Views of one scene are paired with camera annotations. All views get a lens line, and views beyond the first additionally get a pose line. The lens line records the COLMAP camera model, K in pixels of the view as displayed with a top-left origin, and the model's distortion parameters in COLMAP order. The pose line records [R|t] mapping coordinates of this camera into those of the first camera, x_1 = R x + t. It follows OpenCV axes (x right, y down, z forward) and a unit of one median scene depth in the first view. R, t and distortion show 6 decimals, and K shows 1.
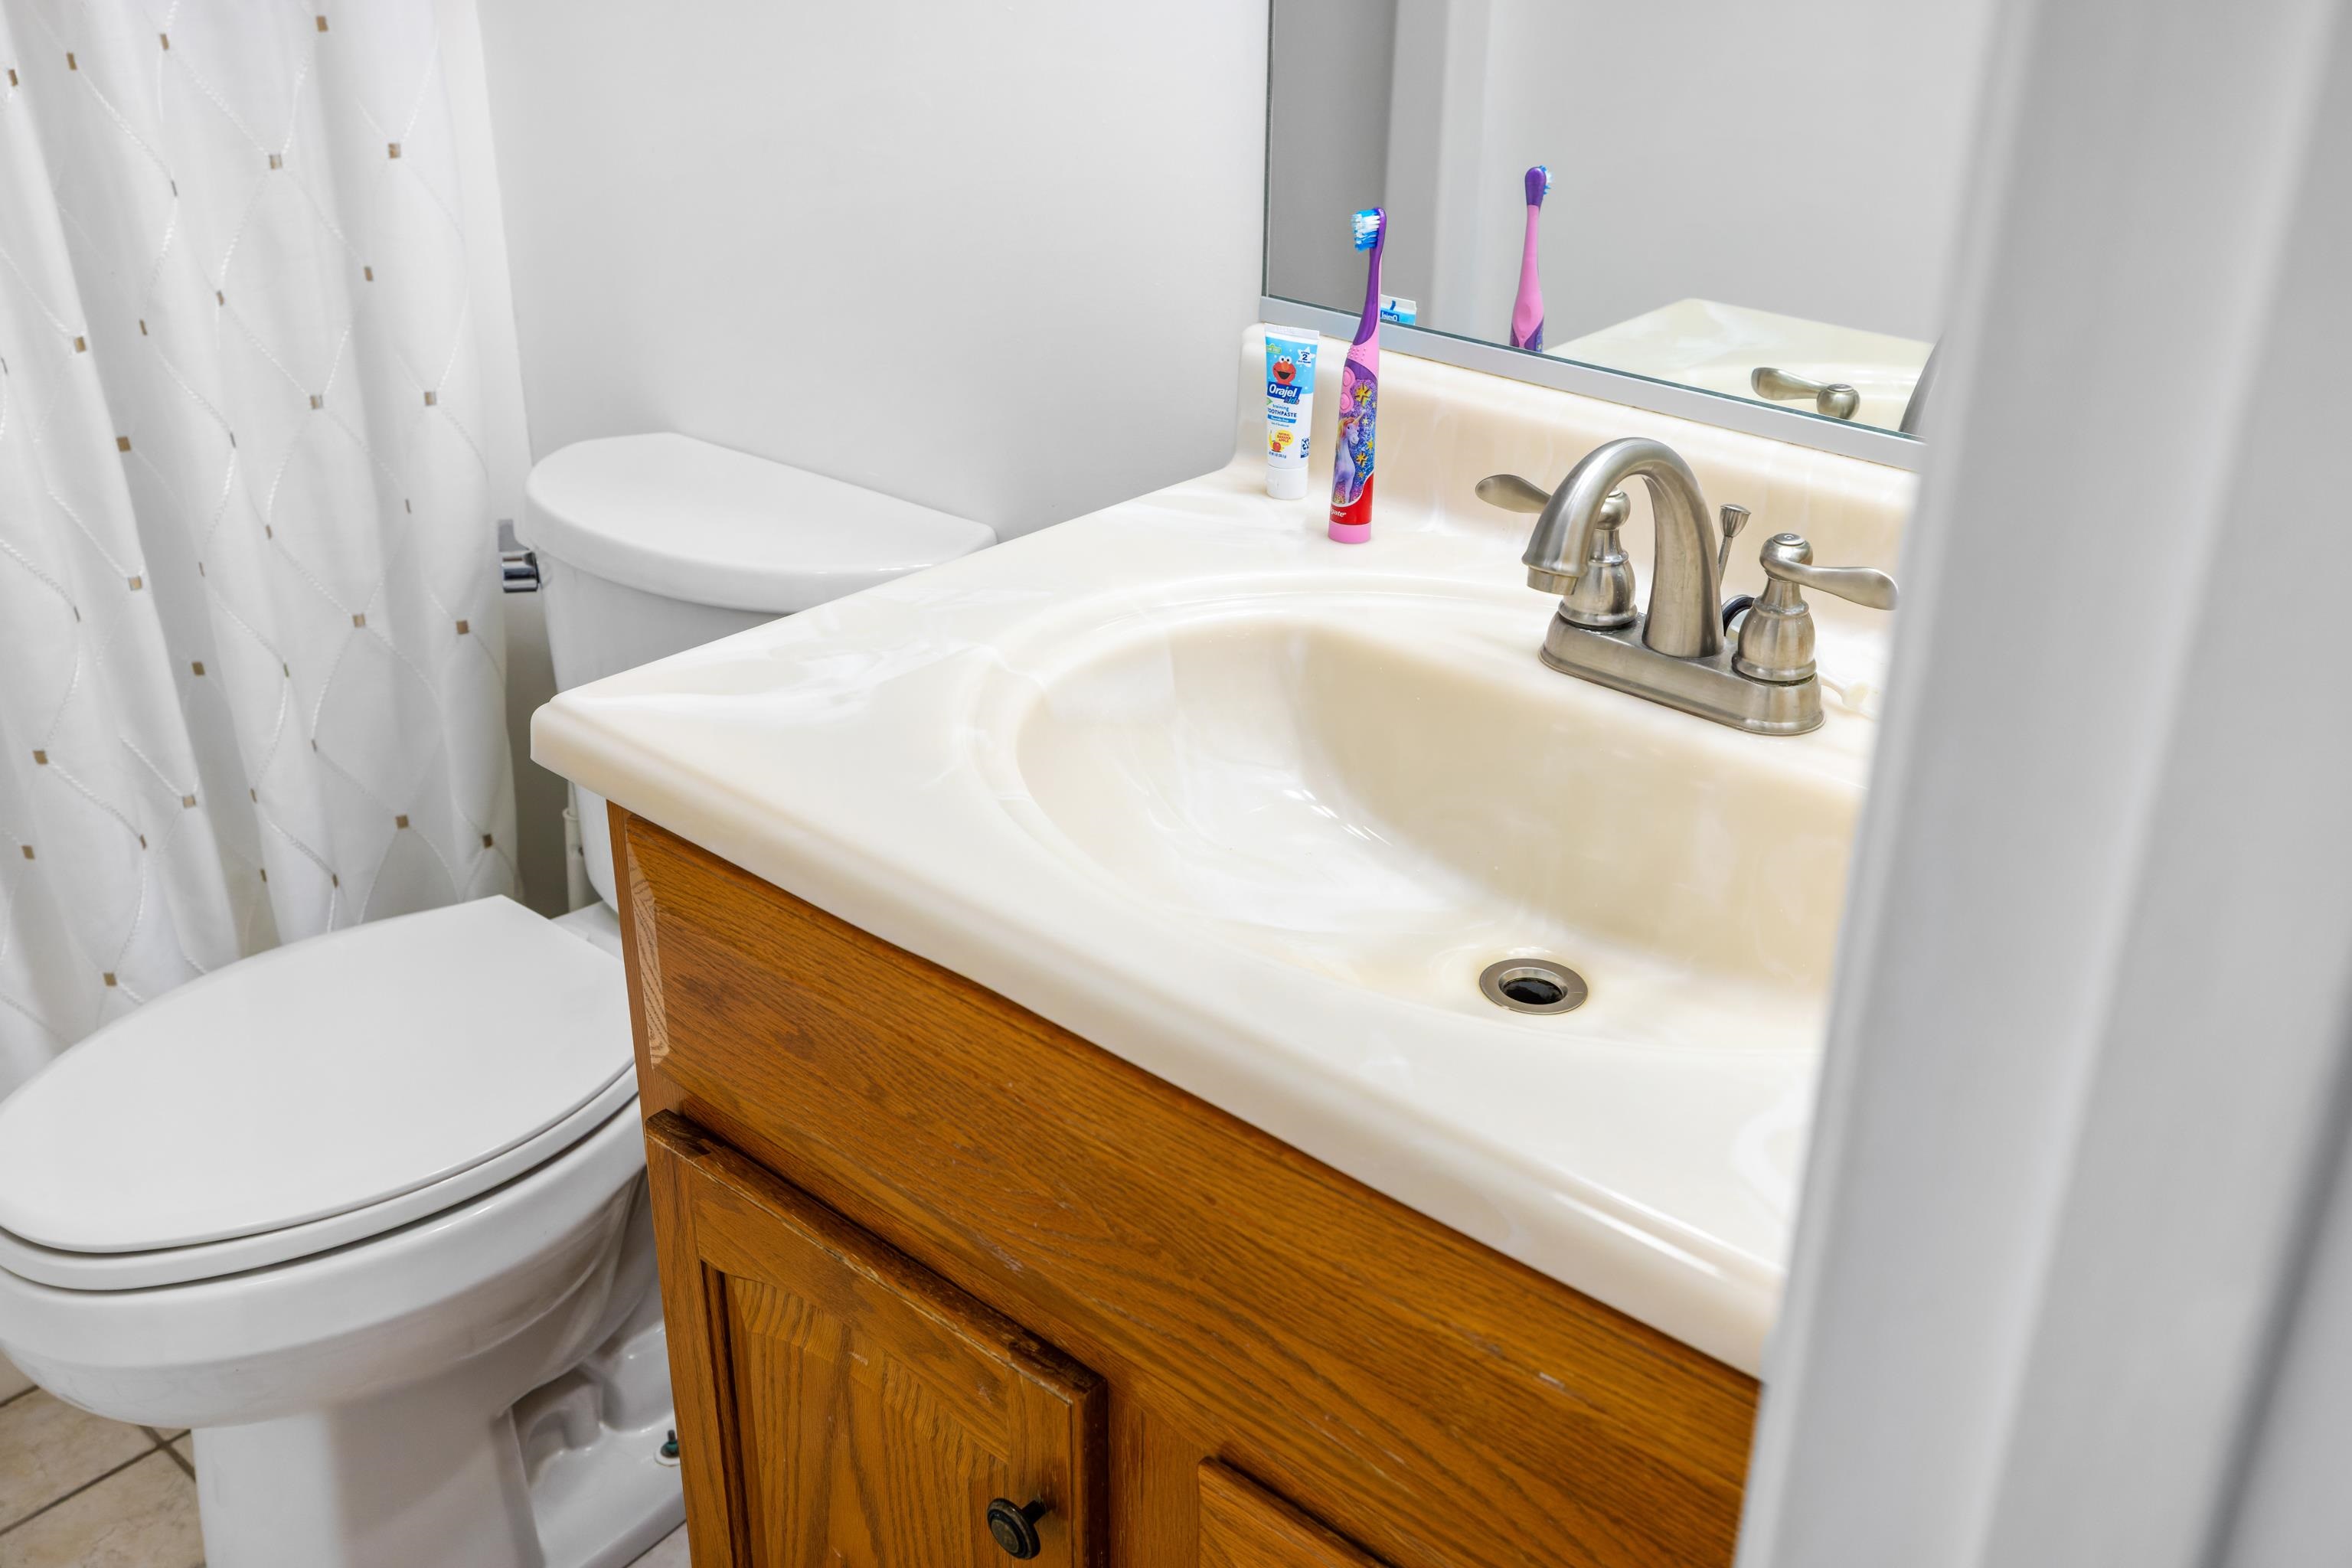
lens RADIAL K [[2245.1, 0, 1183.1], [0, 2245.1, 784.3], [0, 0, 1]] dist [0.000495, 0.000000]
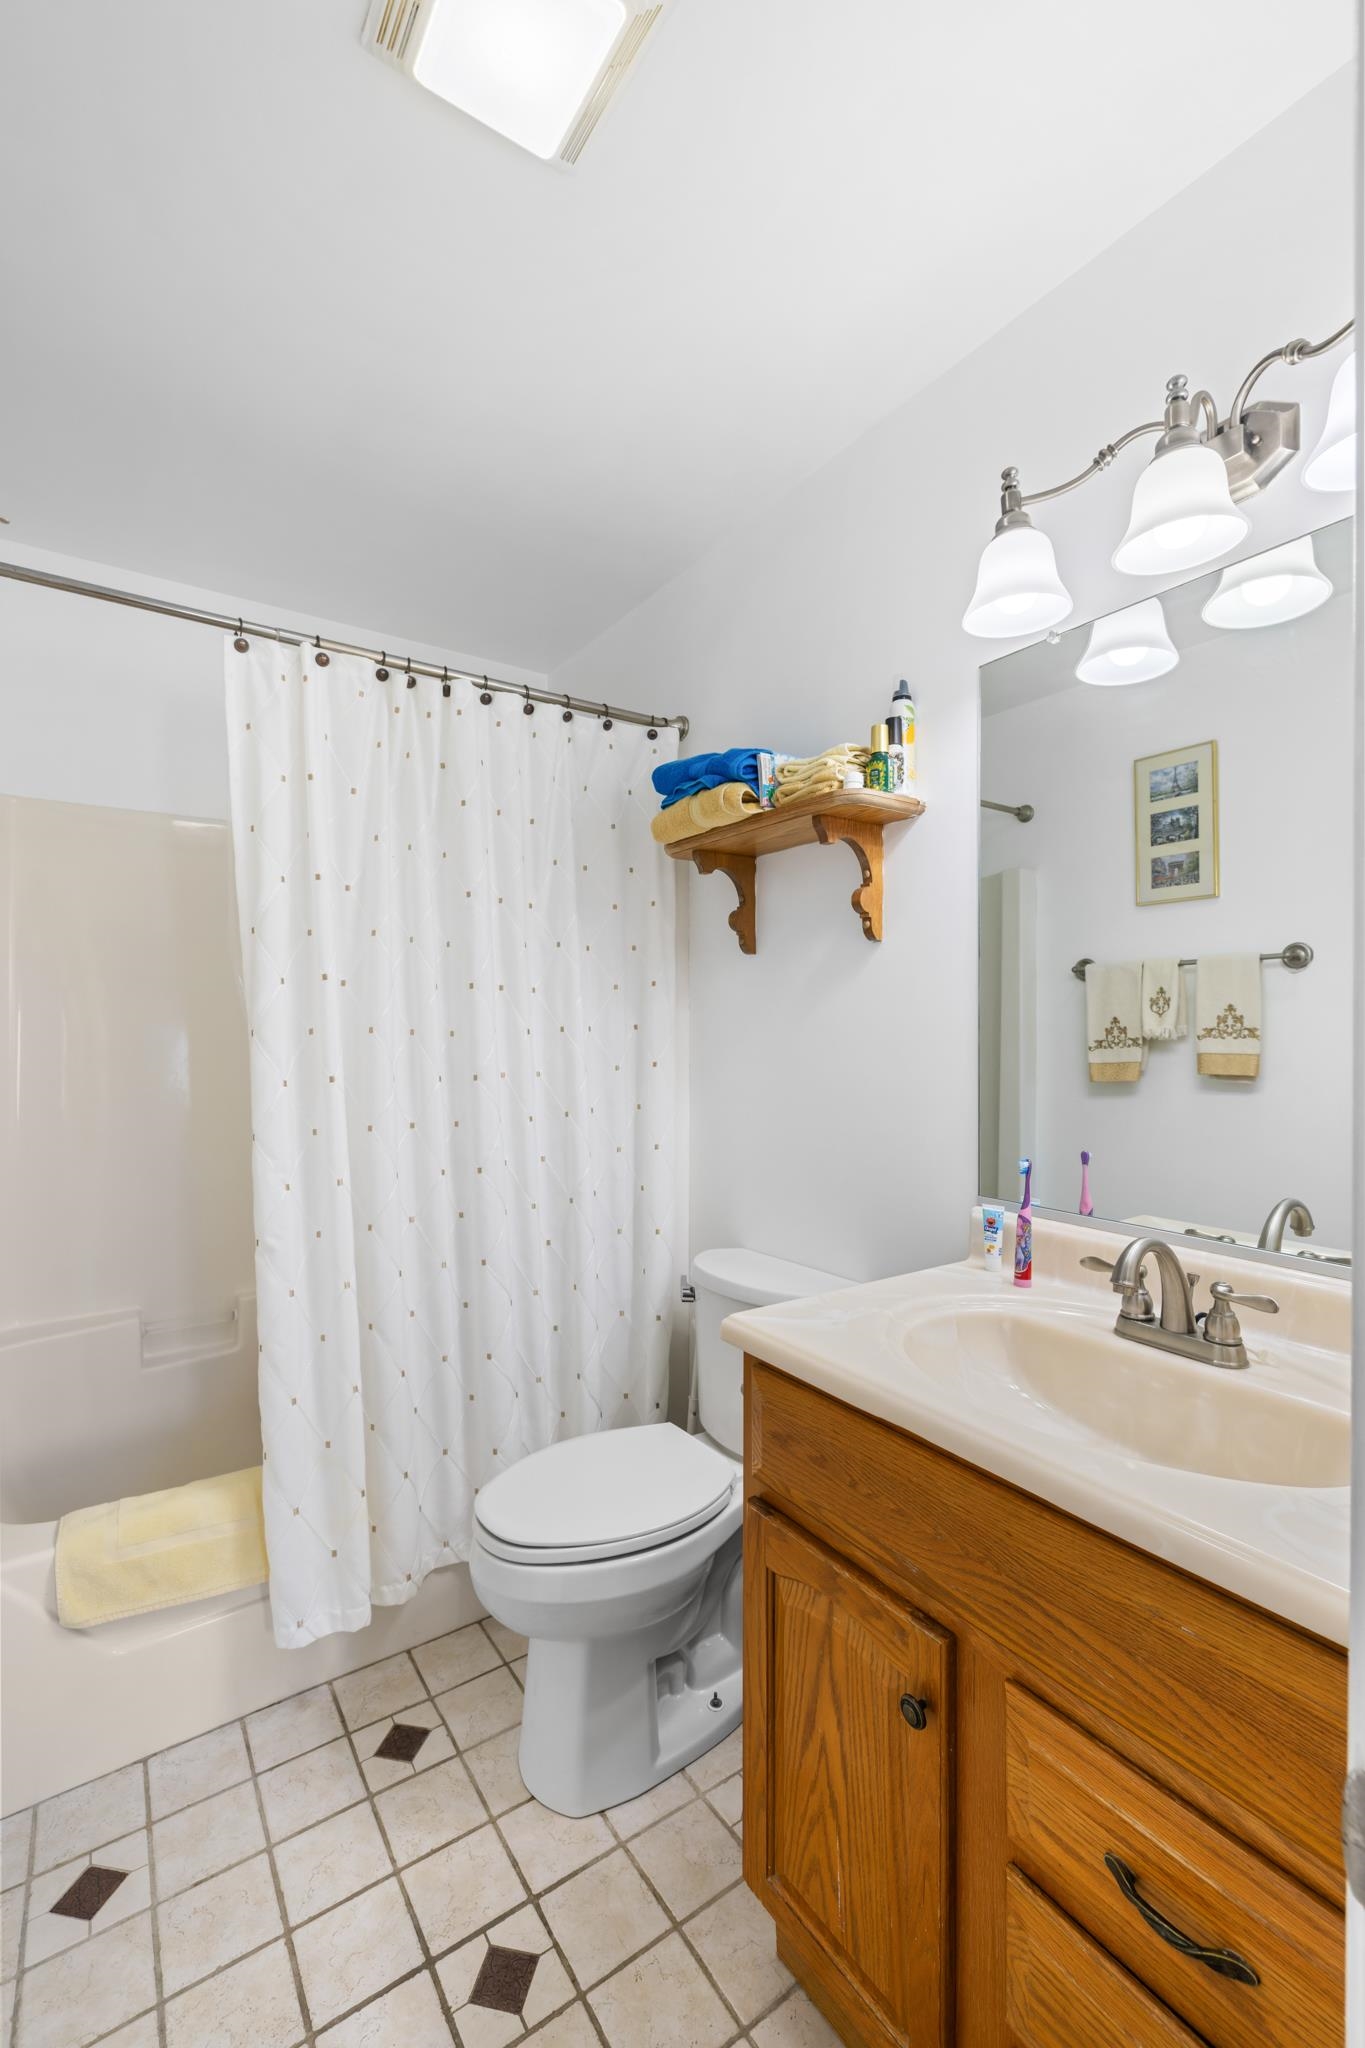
lens RADIAL K [[866.2, 0, 676.0], [0, 866.2, 1031.9], [0, 0, 1]] dist [0.002521, -0.000254]
pose [[0.973048, -0.006192, -0.230520, -0.092042], [-0.096811, 0.896313, -0.432725, 0.110226], [0.209297, 0.443379, 0.871556, -0.089159]]
